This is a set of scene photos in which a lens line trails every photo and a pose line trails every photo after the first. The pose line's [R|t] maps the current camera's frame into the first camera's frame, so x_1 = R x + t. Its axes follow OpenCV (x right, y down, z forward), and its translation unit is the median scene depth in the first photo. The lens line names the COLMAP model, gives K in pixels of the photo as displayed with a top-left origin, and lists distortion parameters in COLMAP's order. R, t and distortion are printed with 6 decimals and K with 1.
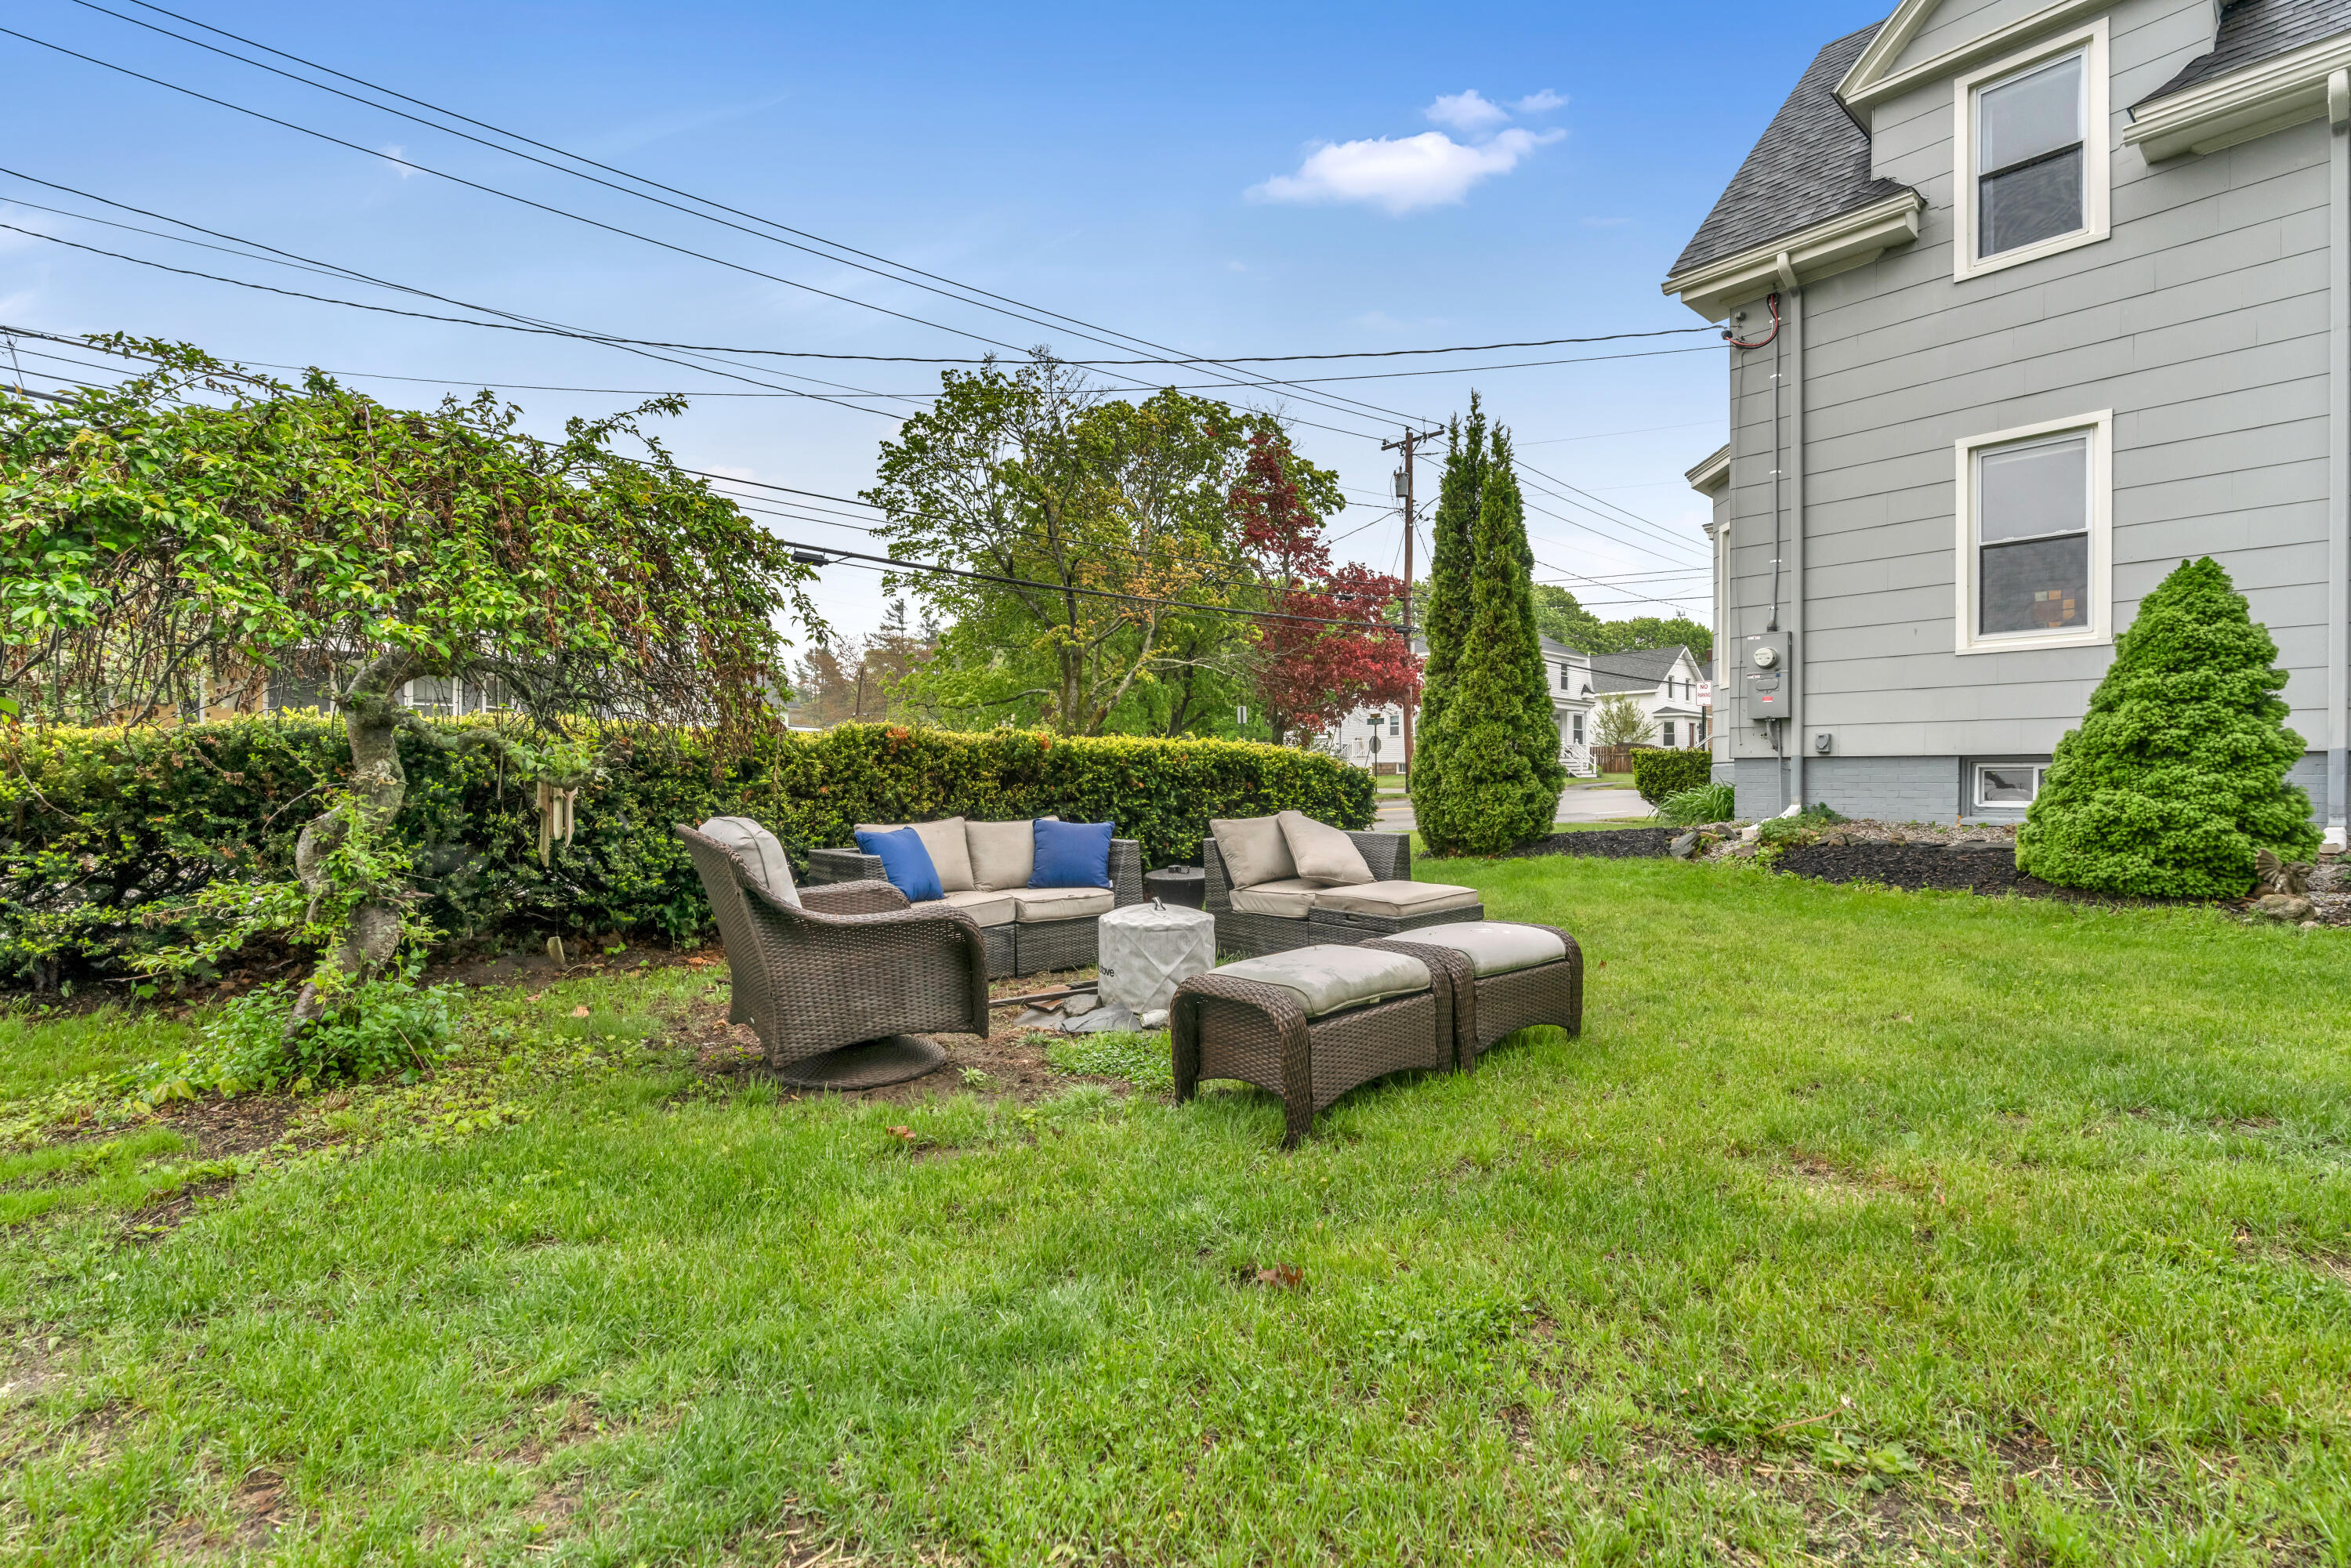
lens RADIAL K [[1051.9, 0, 1175.5], [0, 1051.9, 784.0], [0, 0, 1]] dist [-0.003284, 0.000392]
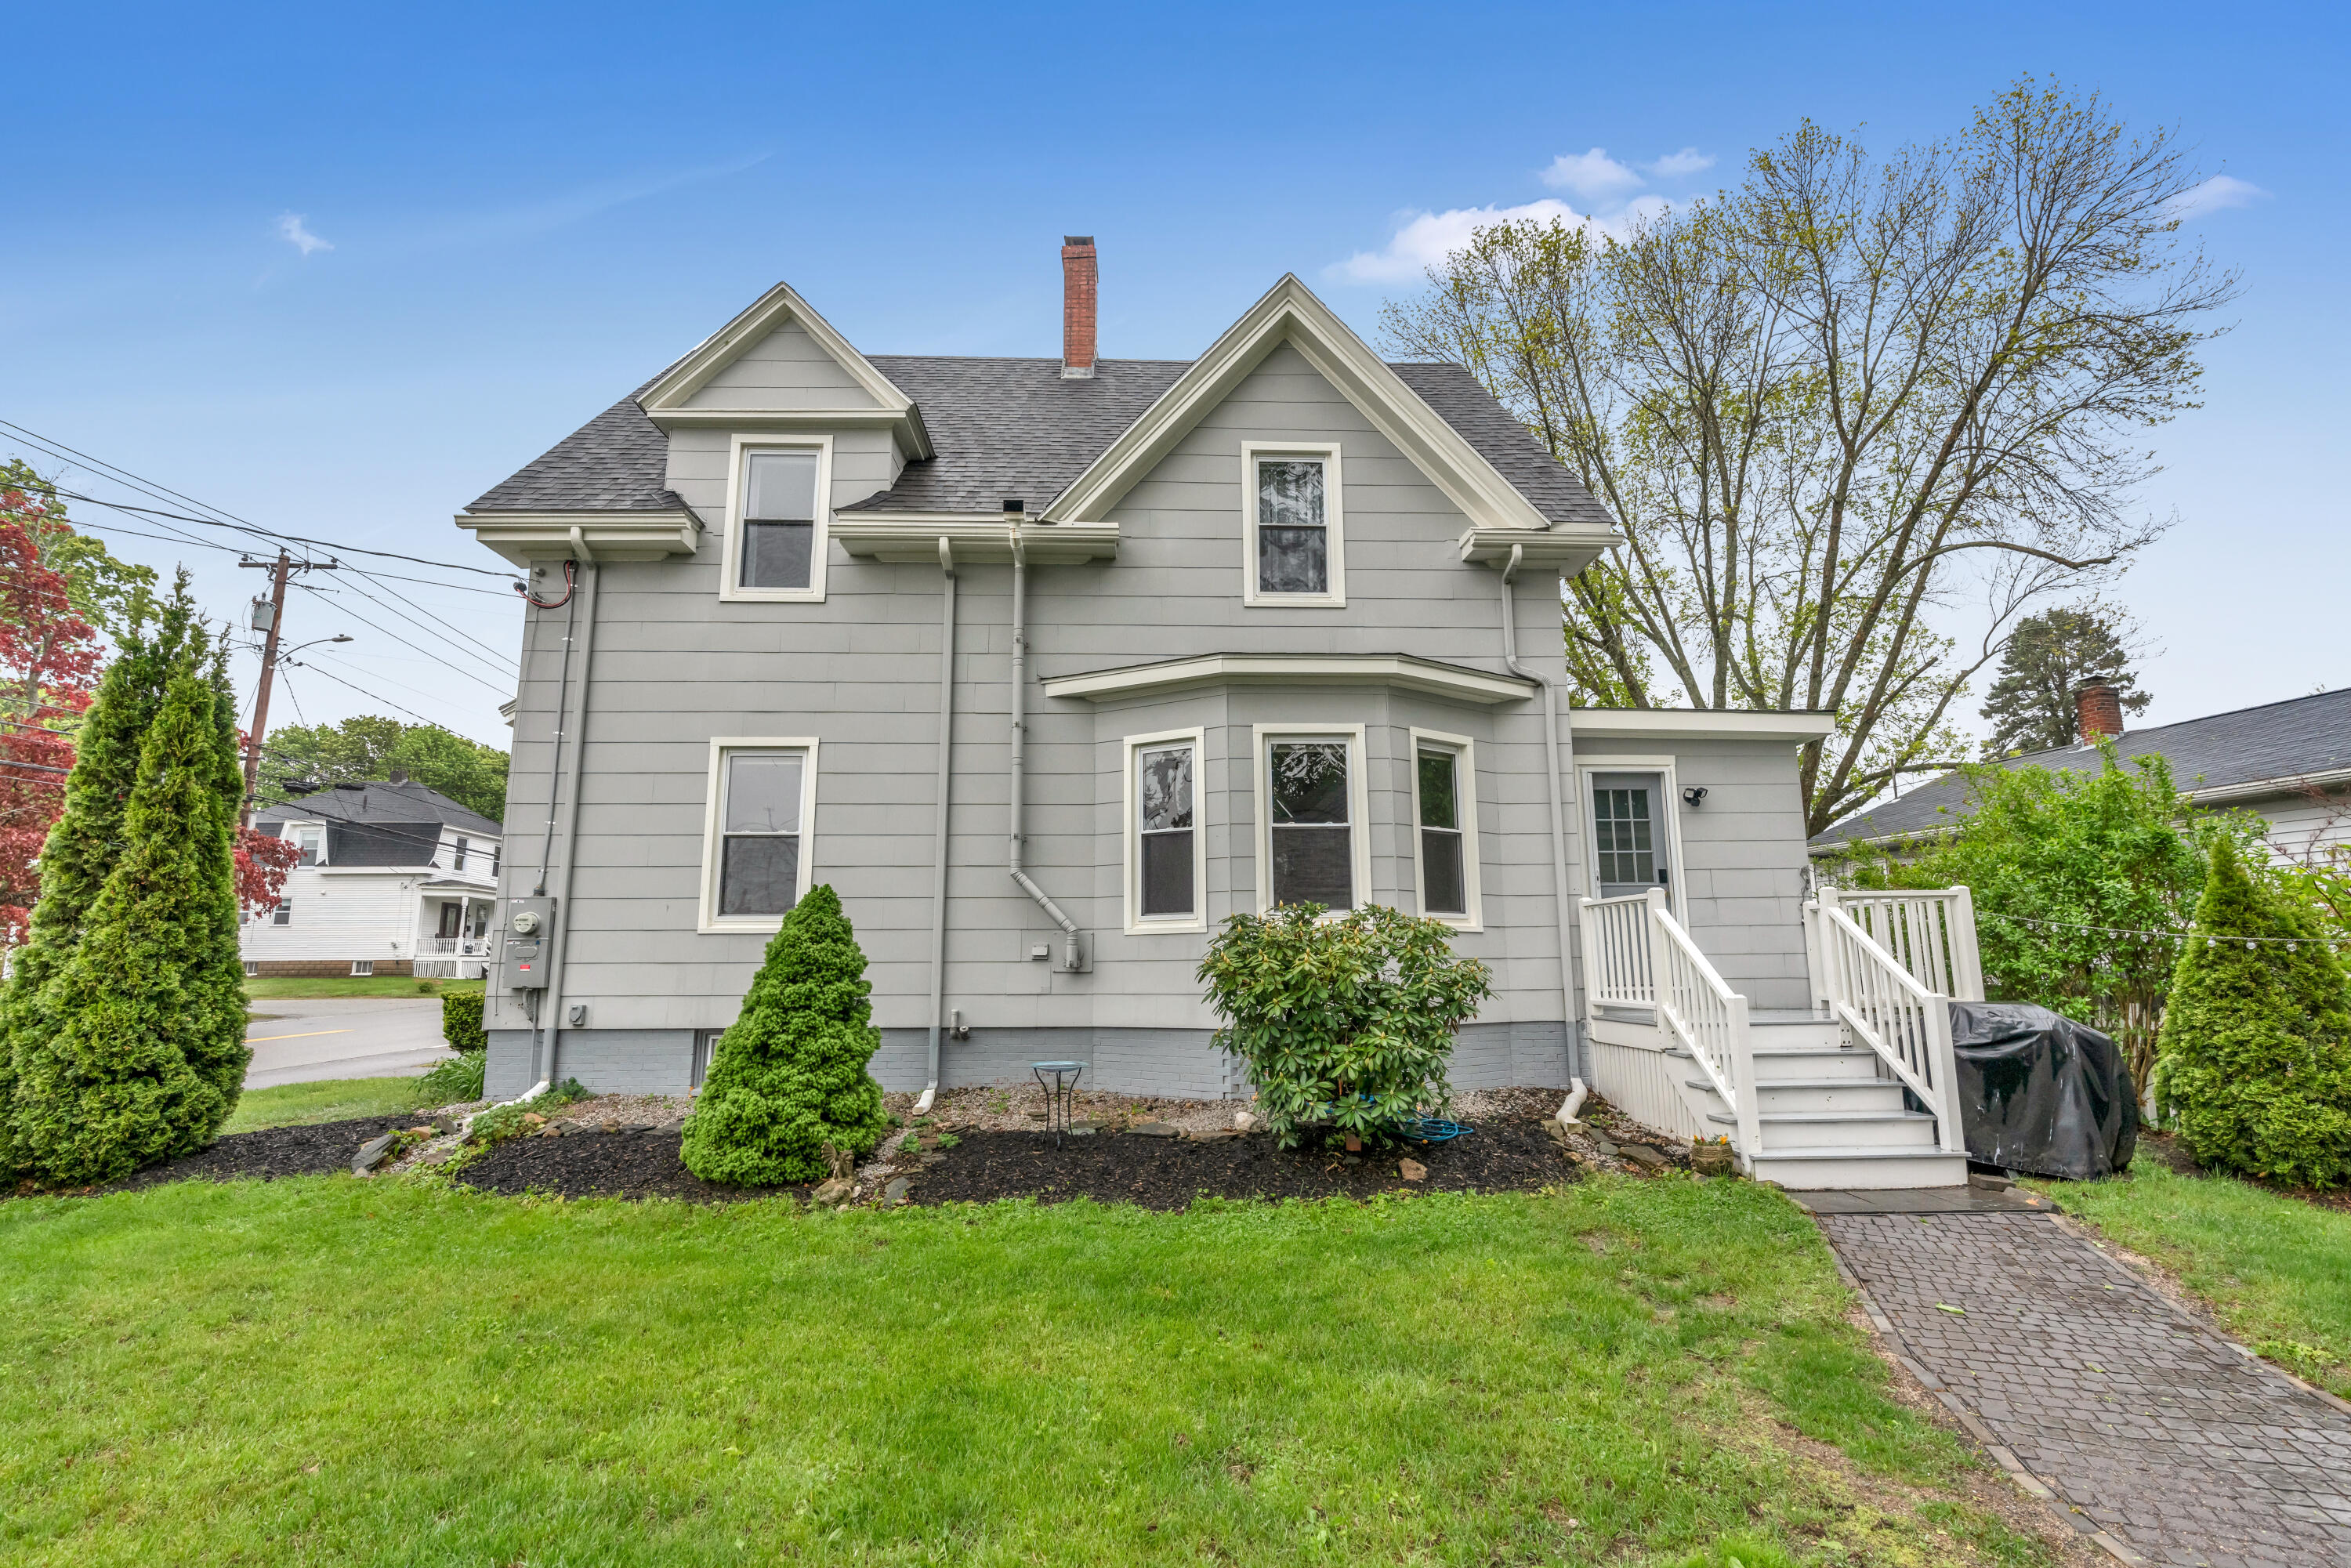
lens RADIAL K [[1075.3, 0, 1175.5], [0, 1075.3, 784.0], [0, 0, 1]] dist [-0.003374, 0.000805]
pose [[0.628372, 0.125663, 0.767696, 0.177724], [0.007337, 0.985865, -0.167380, -0.081767], [-0.777879, 0.110809, 0.618568, -0.074807]]
